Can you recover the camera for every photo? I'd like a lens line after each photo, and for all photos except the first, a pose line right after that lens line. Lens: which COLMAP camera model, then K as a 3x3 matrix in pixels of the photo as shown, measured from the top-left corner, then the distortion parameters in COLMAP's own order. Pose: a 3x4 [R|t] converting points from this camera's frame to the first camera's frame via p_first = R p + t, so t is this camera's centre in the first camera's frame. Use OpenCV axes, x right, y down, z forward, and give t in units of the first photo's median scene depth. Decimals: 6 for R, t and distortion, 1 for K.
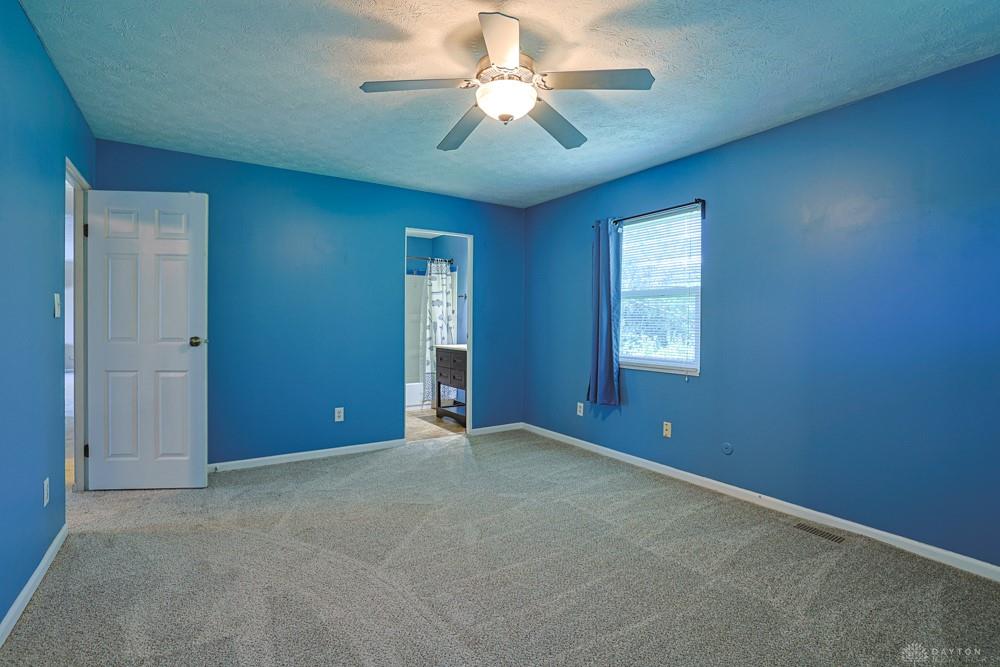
lens RADIAL K [[455.6, 0, 502.5], [0, 455.6, 329.9], [0, 0, 1]] dist [-0.038732, 0.012724]
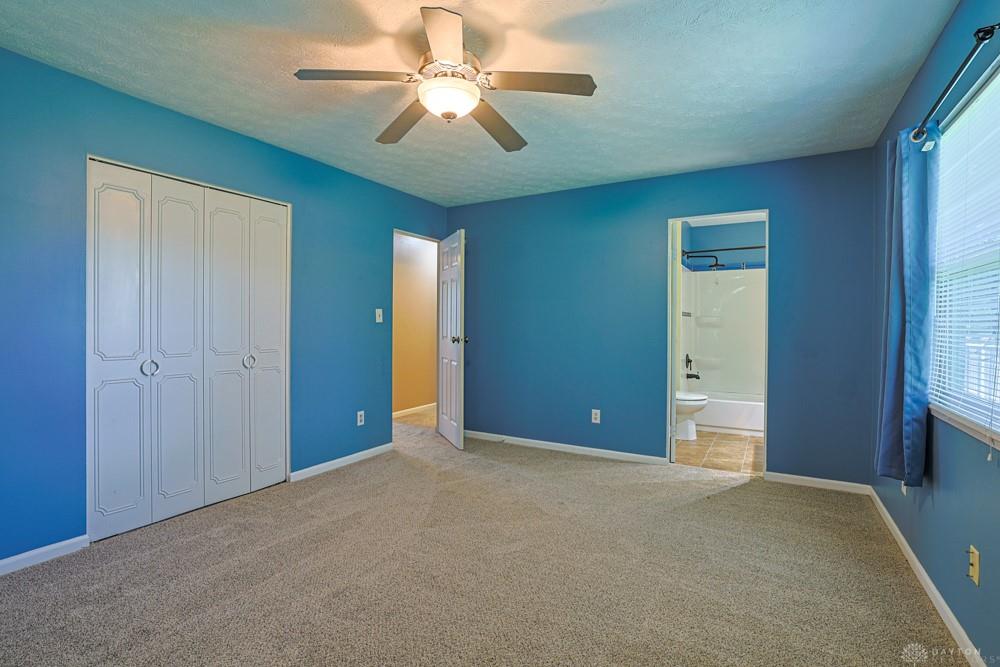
lens RADIAL K [[475.9, 0, 504.7], [0, 475.9, 329.5], [0, 0, 1]] dist [-0.028419, 0.000011]
pose [[0.449686, 0.004432, -0.893175, 0.527114], [-0.015319, 0.999879, -0.002751, -0.002873], [0.893055, 0.014920, 0.449700, 0.347790]]
